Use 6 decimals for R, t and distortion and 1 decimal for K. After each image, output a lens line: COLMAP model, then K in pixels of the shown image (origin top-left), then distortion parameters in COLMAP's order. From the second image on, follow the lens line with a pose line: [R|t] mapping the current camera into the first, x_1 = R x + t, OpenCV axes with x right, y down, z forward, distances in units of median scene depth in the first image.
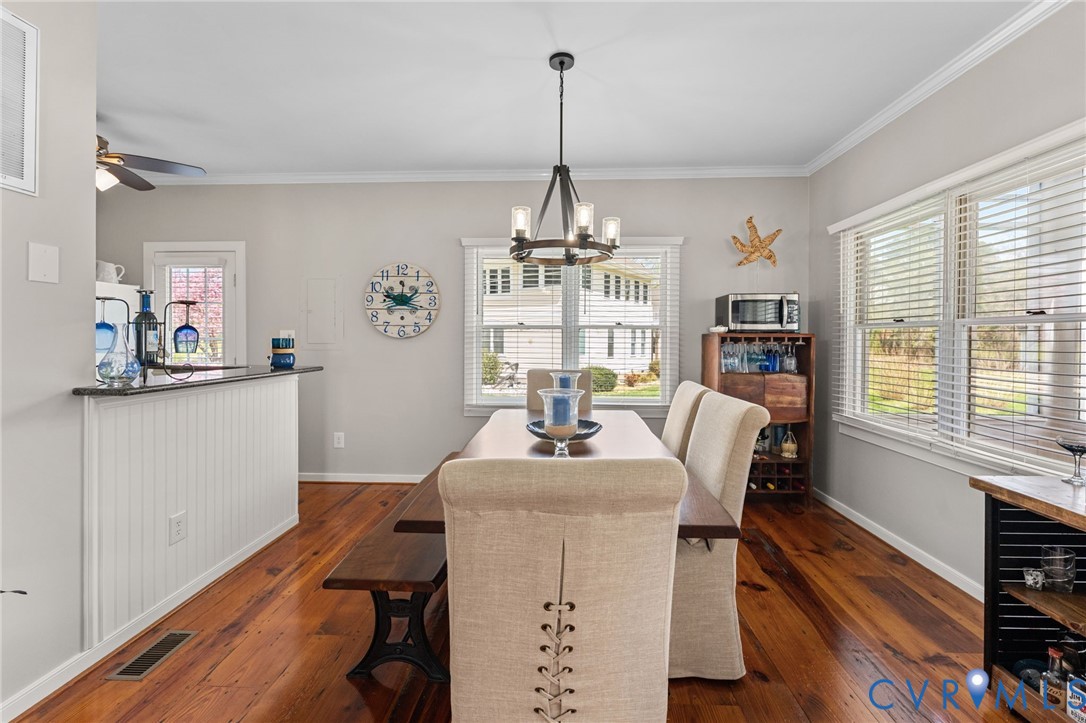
lens RADIAL K [[465.1, 0, 547.3], [0, 465.1, 345.4], [0, 0, 1]] dist [-0.001464, -0.000311]
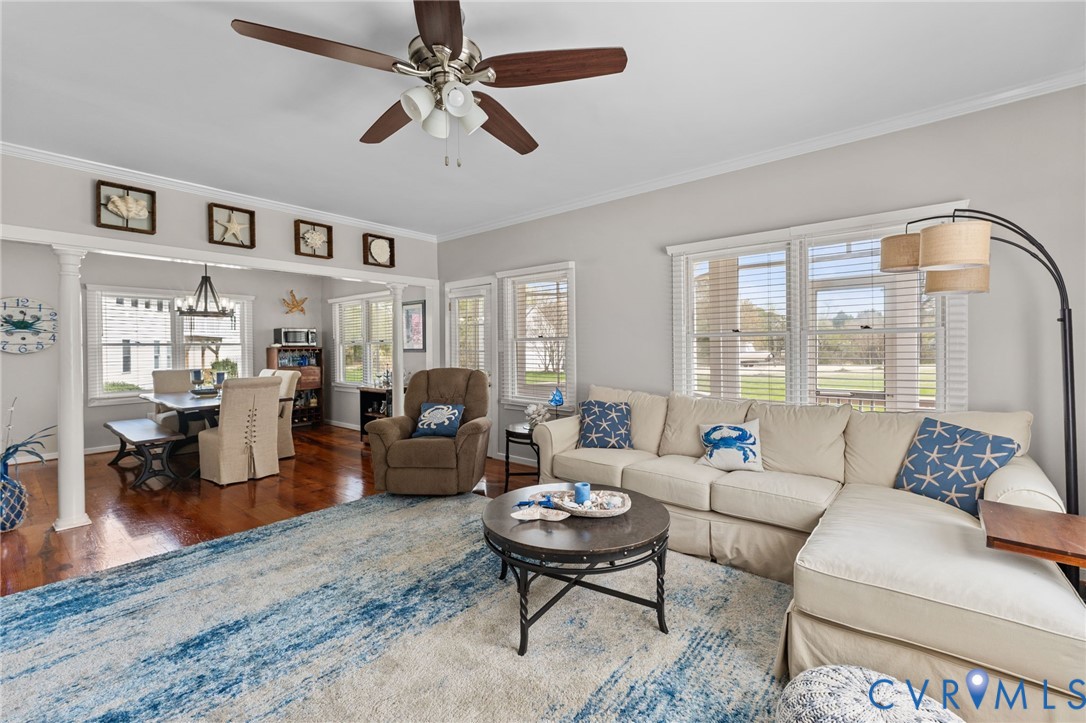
lens RADIAL K [[465.1, 0, 547.3], [0, 465.1, 345.4], [0, 0, 1]] dist [-0.001464, -0.000311]
pose [[0.606353, -0.007816, 0.795157, -0.518589], [0.025266, 0.999636, -0.009440, 0.013258], [-0.794794, 0.025814, 0.606330, -1.144487]]
